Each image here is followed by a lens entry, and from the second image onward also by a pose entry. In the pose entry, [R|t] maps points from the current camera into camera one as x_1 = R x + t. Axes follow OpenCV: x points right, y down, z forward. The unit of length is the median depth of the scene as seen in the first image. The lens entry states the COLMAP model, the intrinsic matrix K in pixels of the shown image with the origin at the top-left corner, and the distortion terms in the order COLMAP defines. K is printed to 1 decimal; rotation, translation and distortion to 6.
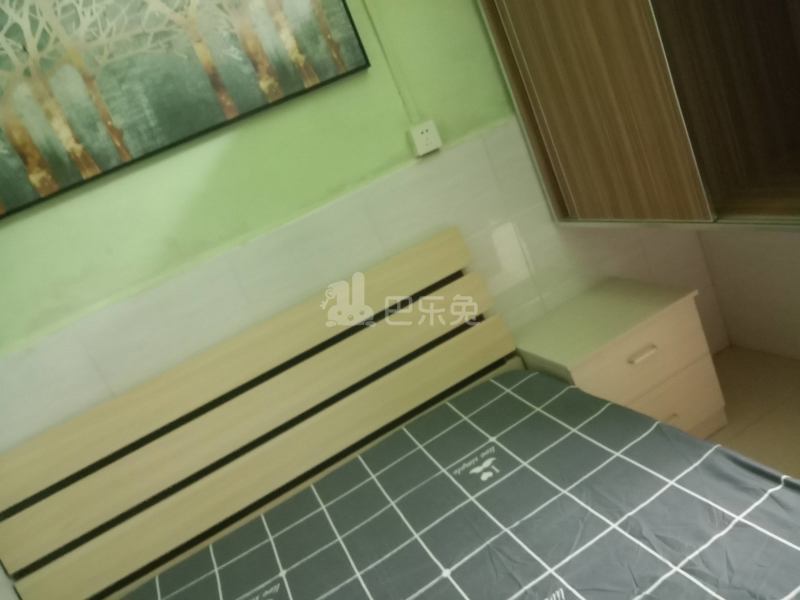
lens RADIAL K [[610.3, 0, 378.7], [0, 610.3, 290.6], [0, 0, 1]] dist [-0.052454, 0.001528]
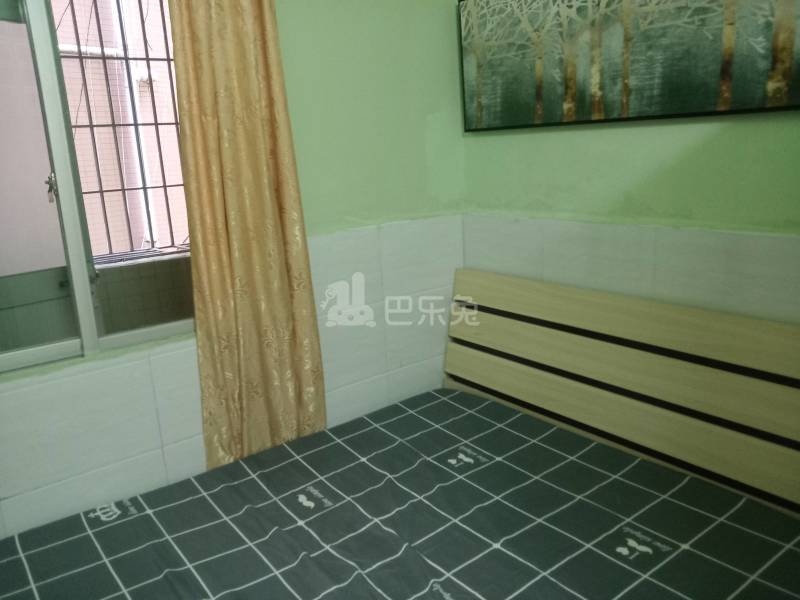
lens RADIAL K [[634.5, 0, 400.0], [0, 634.5, 300.0], [0, 0, 1]] dist [-0.003180, -0.002621]
pose [[0.247384, 0.555963, -0.793540, 0.658912], [-0.360903, 0.812935, 0.457041, -0.345311], [0.899194, 0.173327, 0.401756, 0.200931]]
